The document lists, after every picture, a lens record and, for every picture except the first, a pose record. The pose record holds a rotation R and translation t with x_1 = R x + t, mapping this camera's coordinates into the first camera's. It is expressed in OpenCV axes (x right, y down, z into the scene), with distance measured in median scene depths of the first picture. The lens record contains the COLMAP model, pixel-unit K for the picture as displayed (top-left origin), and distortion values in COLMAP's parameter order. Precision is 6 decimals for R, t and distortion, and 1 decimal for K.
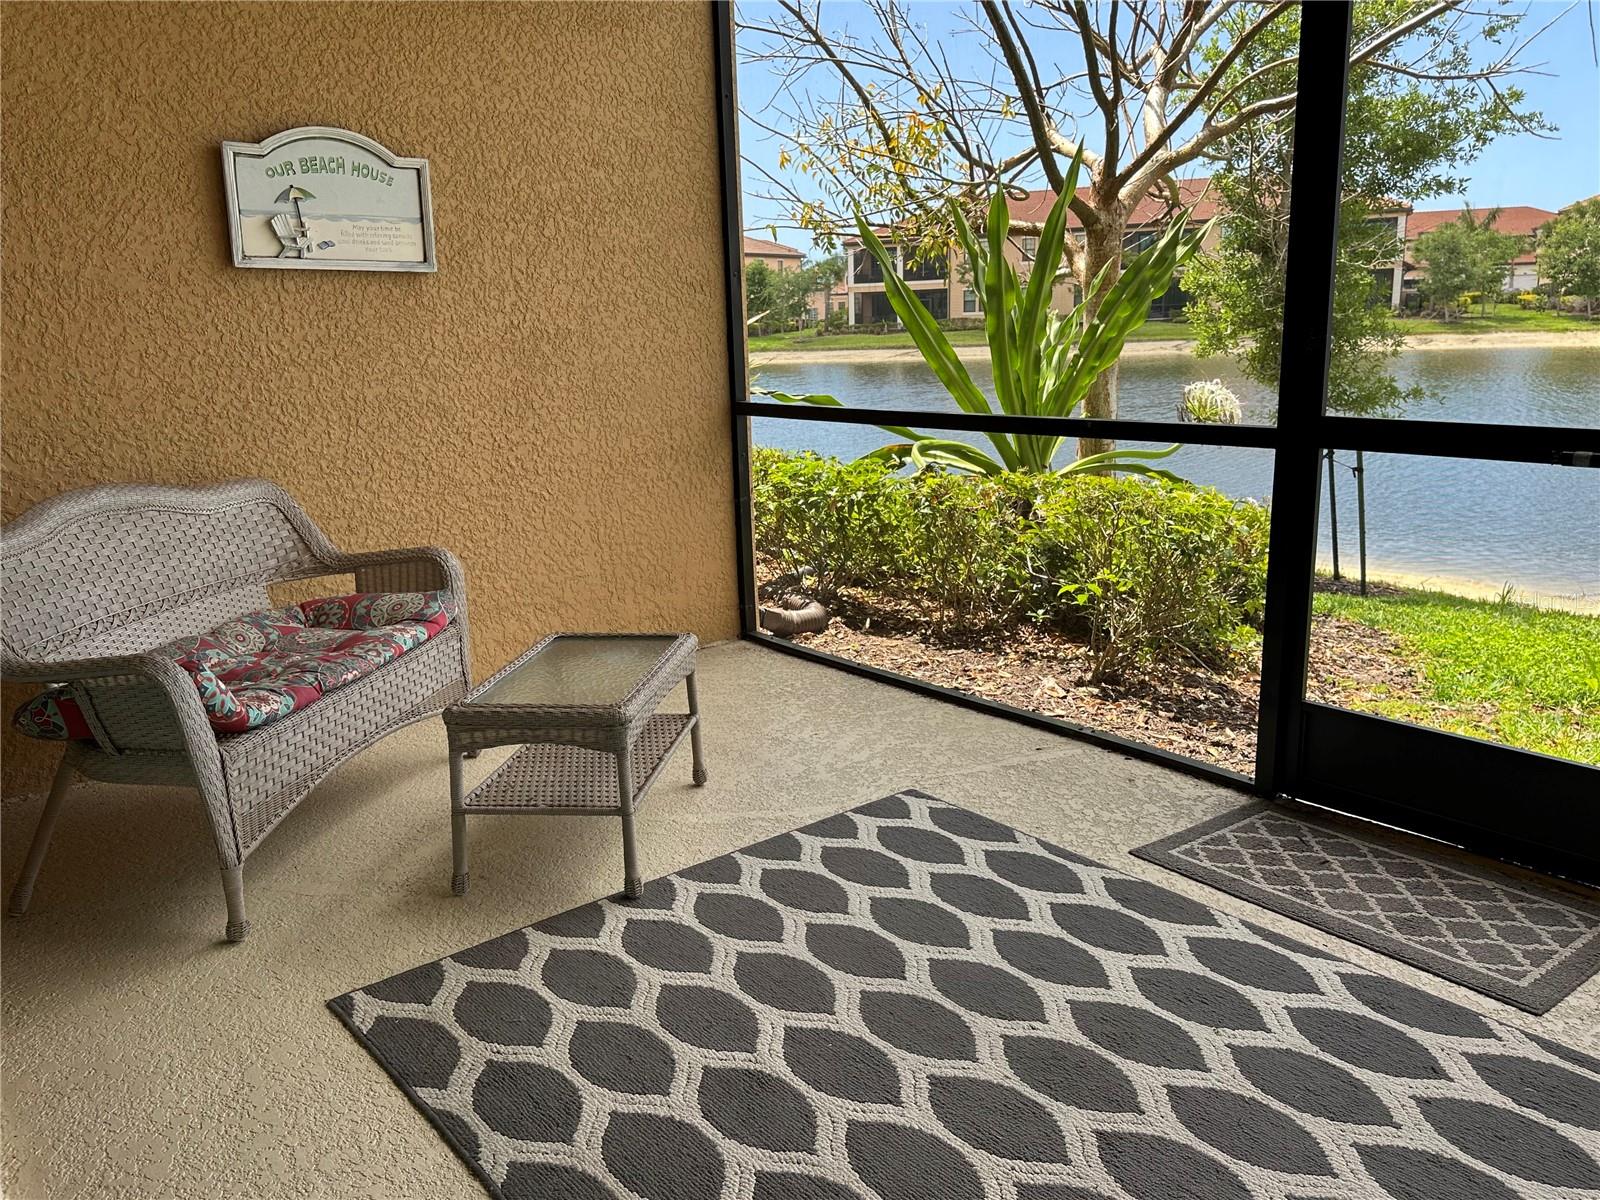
lens RADIAL K [[1222.4, 0, 793.6], [0, 1222.4, 598.0], [0, 0, 1]] dist [0.061831, -0.076061]
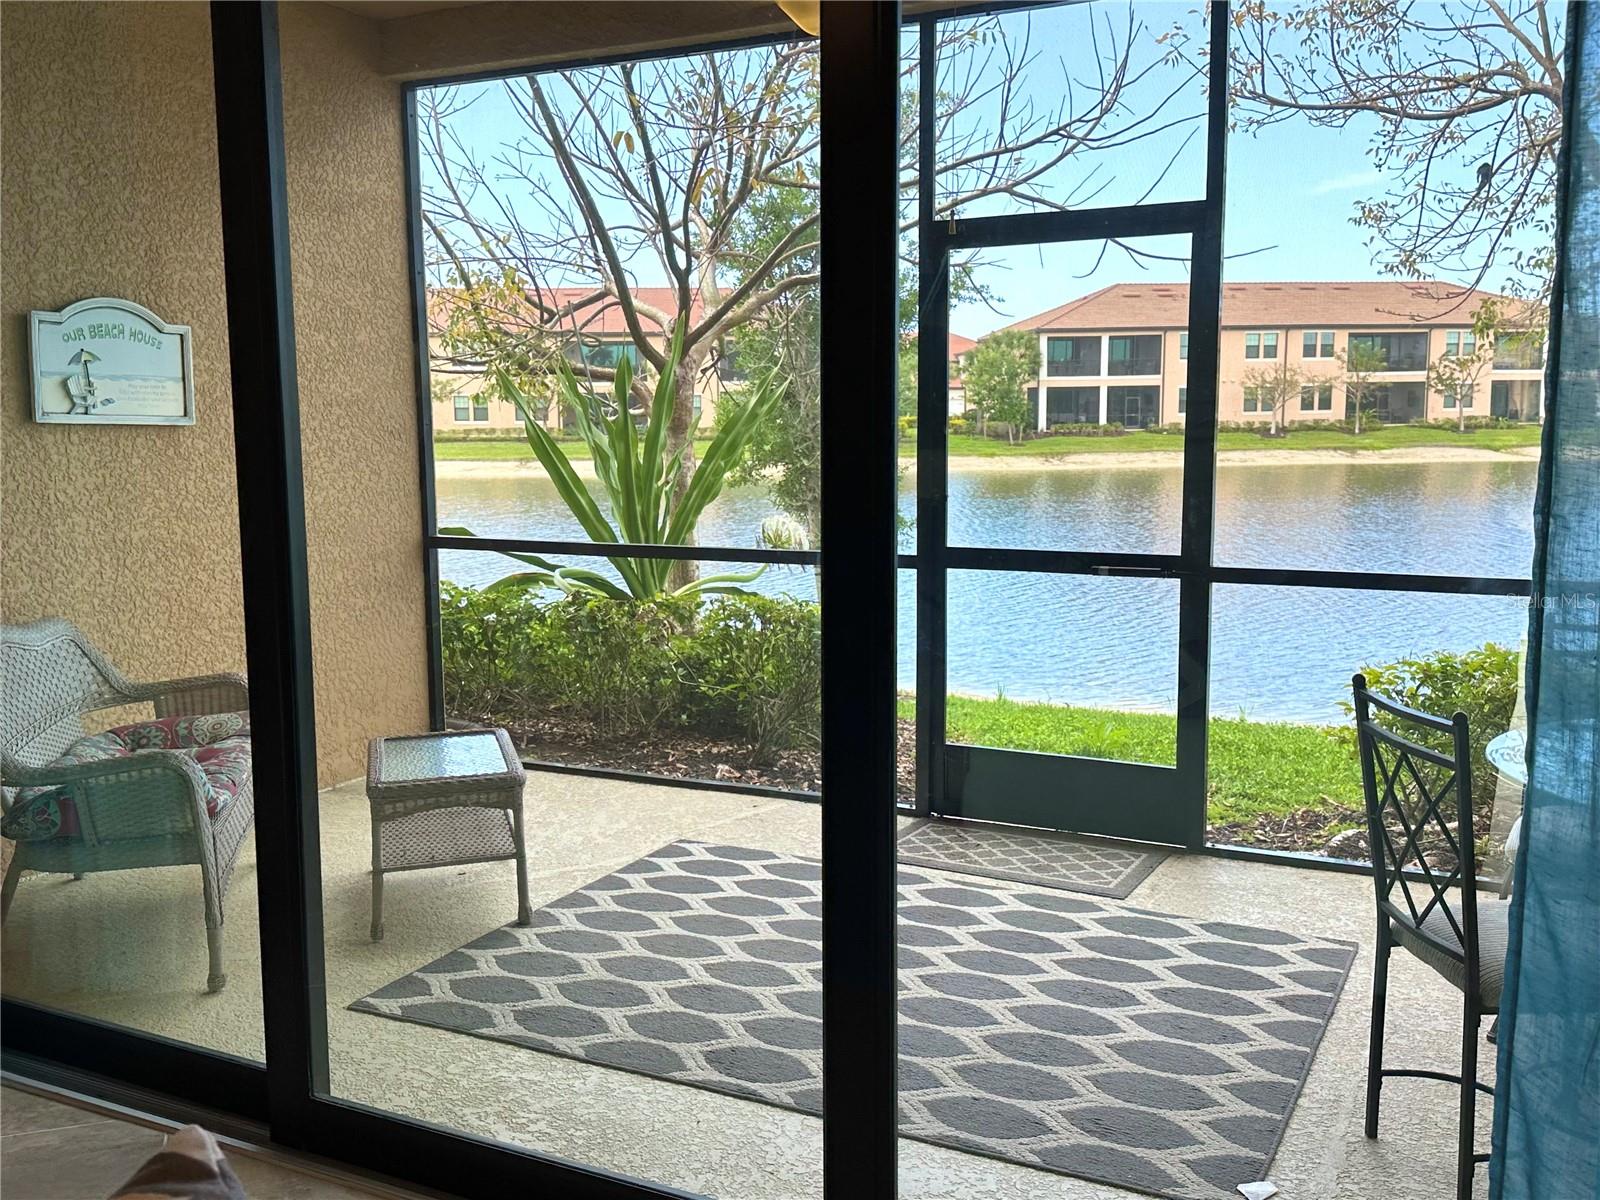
lens RADIAL K [[1495.7, 0, 797.5], [0, 1495.7, 595.2], [0, 0, 1]] dist [0.045445, 0.000000]
pose [[0.910130, -0.028759, 0.413323, -0.373599], [0.074202, 0.992773, -0.094314, 0.052781], [-0.407624, 0.116508, 0.905687, -0.425090]]
